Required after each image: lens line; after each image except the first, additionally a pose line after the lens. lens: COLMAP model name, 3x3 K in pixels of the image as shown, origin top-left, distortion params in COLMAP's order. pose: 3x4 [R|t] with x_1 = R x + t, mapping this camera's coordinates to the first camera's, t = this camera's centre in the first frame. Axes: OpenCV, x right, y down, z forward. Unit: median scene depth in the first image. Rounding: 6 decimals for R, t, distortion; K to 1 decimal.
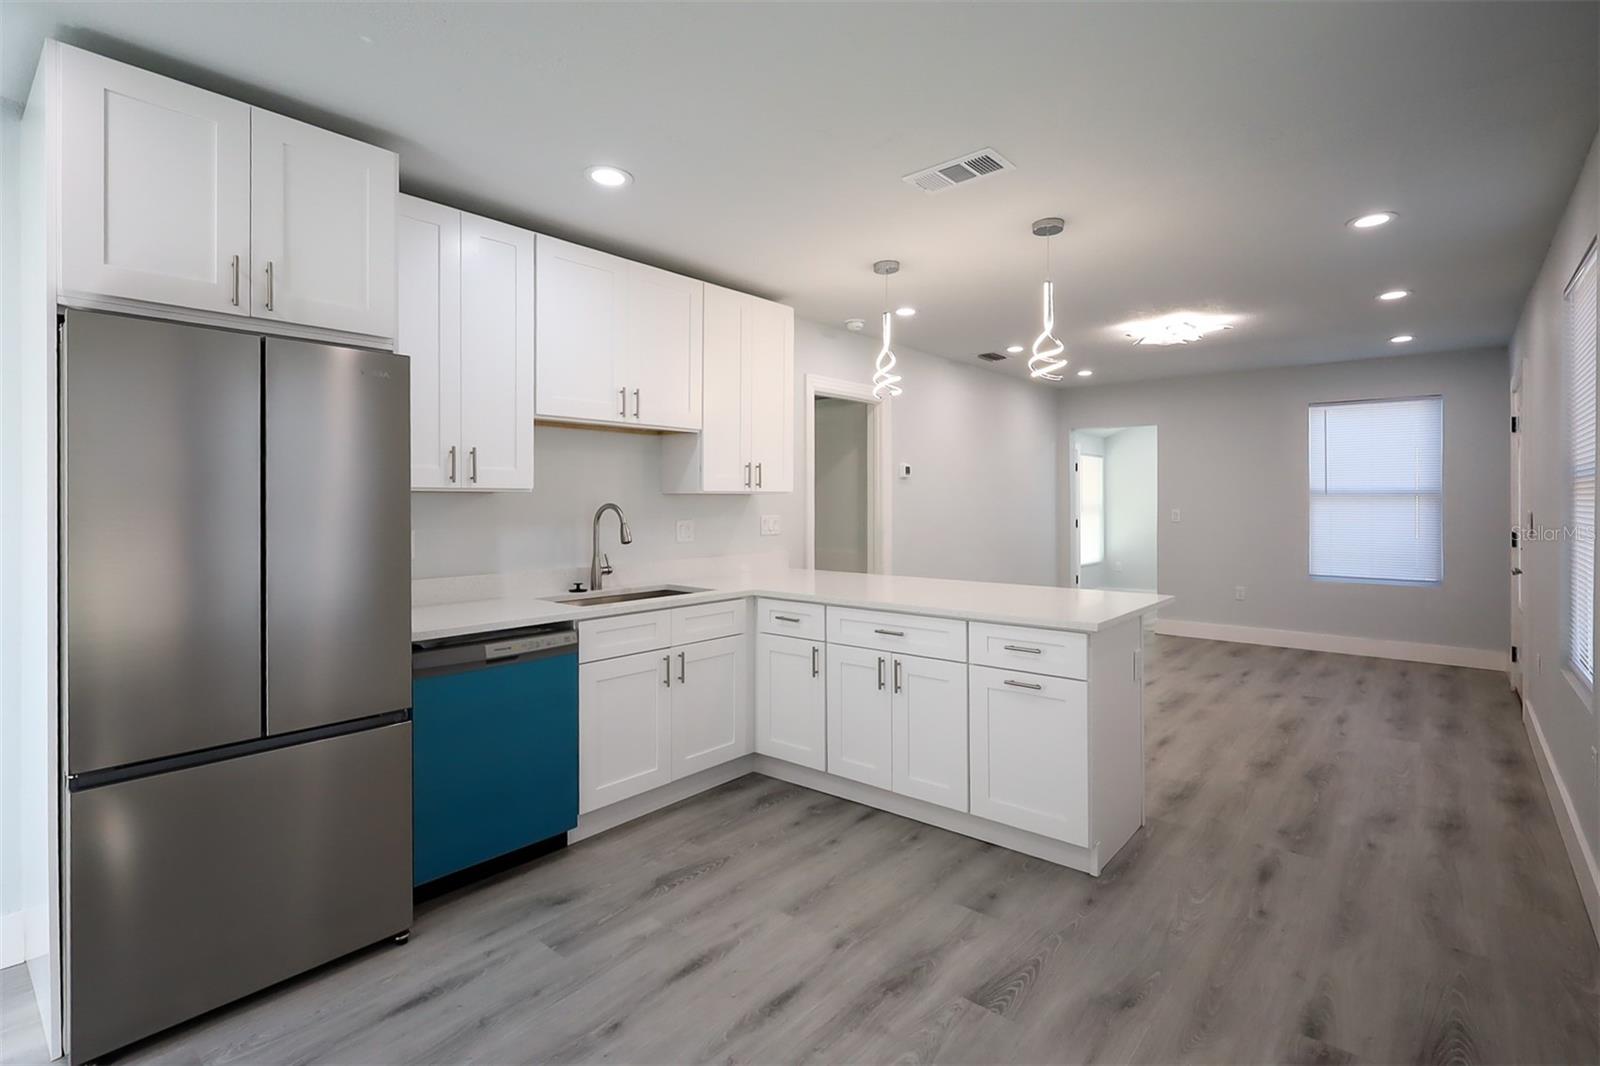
lens RADIAL K [[747.0, 0, 807.2], [0, 747.0, 500.8], [0, 0, 1]] dist [-0.008378, 0.001905]
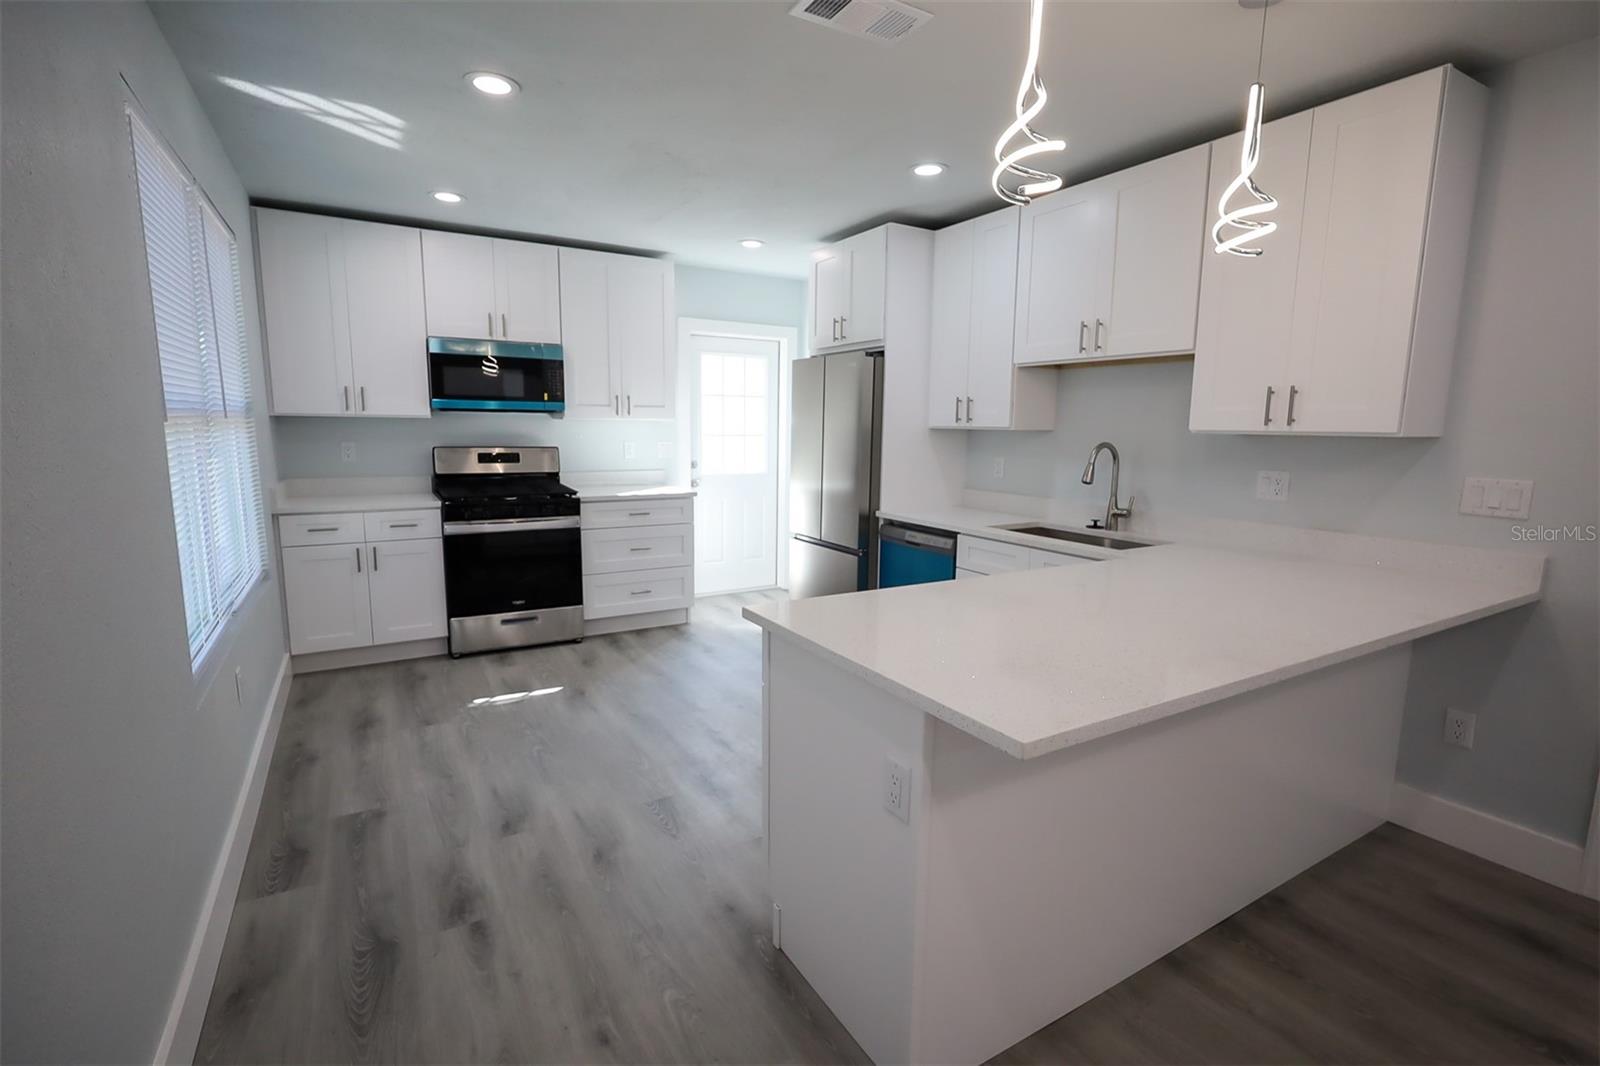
lens RADIAL K [[747.0, 0, 798.1], [0, 747.0, 536.6], [0, 0, 1]] dist [-0.008378, 0.001905]
pose [[-0.332011, 0.140680, -0.932726, 0.869526], [-0.010152, 0.988226, 0.152665, -0.021244], [0.943221, 0.060155, -0.326674, 1.047660]]
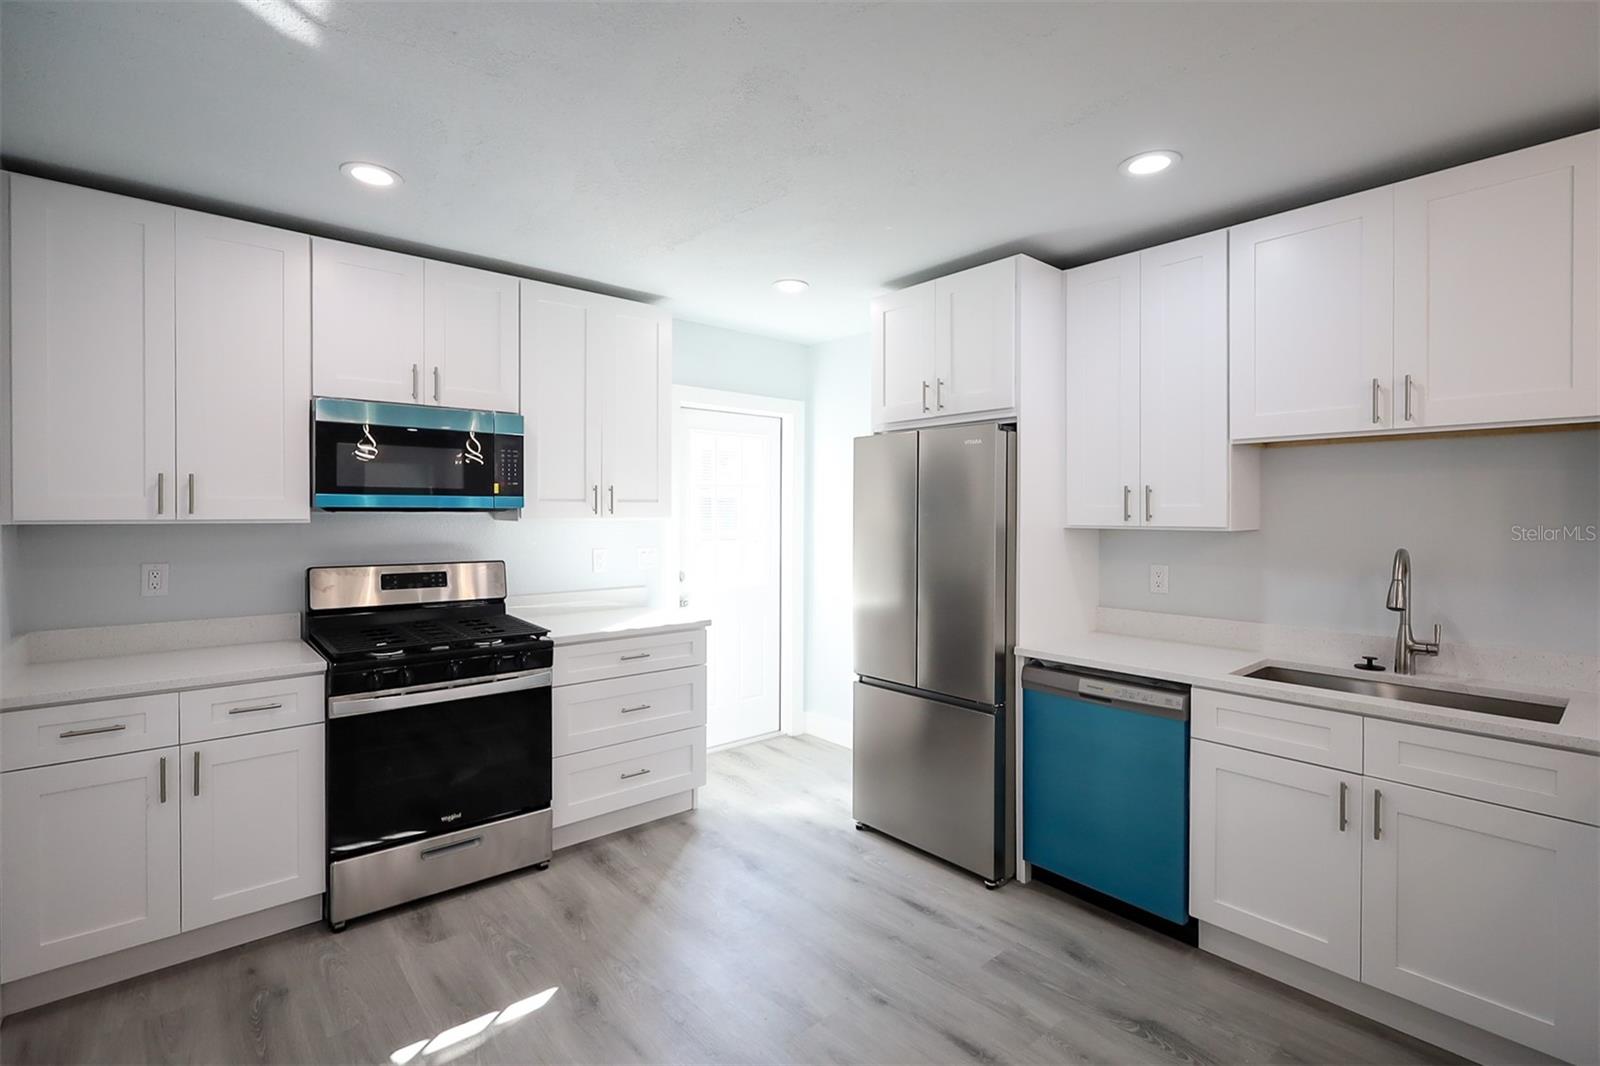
lens RADIAL K [[747.0, 0, 806.9], [0, 747.0, 516.9], [0, 0, 1]] dist [-0.008378, 0.001905]
pose [[-0.149444, 0.008801, -0.988731, 0.533898], [0.001421, 0.999961, 0.008686, -0.035097], [0.988769, -0.000107, -0.149450, 0.627333]]
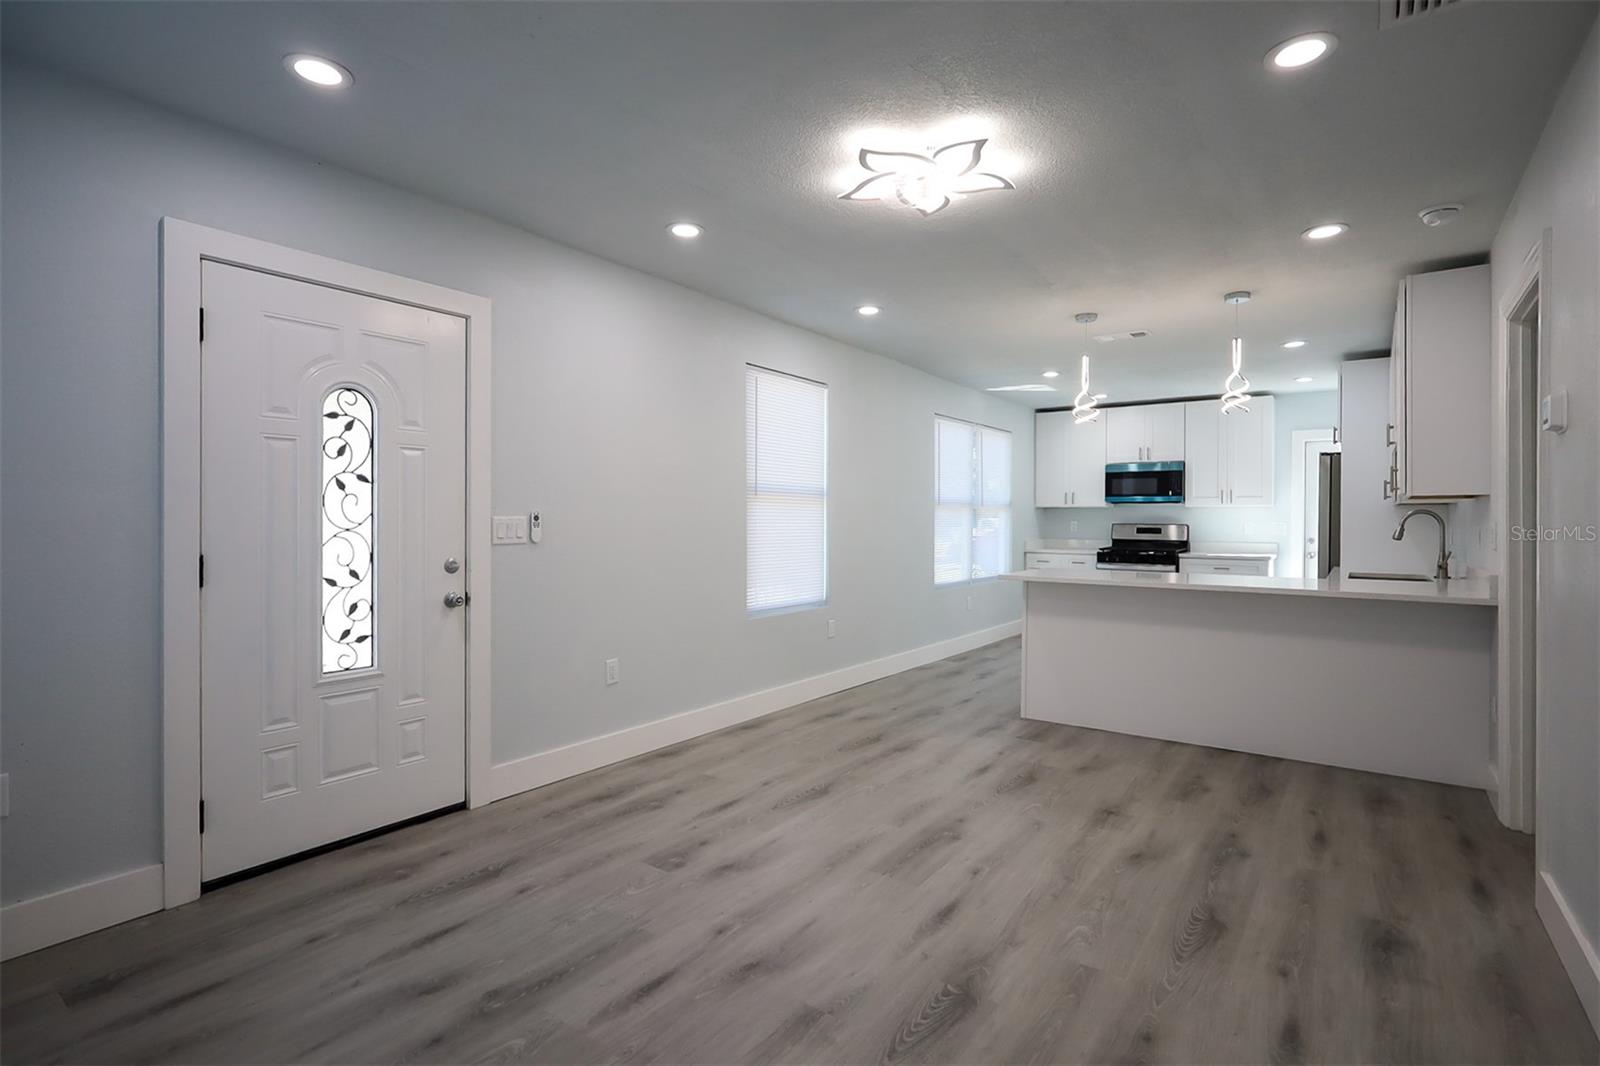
lens RADIAL K [[747.0, 0, 801.7], [0, 747.0, 534.2], [0, 0, 1]] dist [-0.008378, 0.001905]
pose [[-0.997218, -0.000574, -0.074531, 0.998924], [-0.001888, 0.999844, 0.017562, 0.029836], [0.074510, 0.017654, -0.997064, 2.433758]]
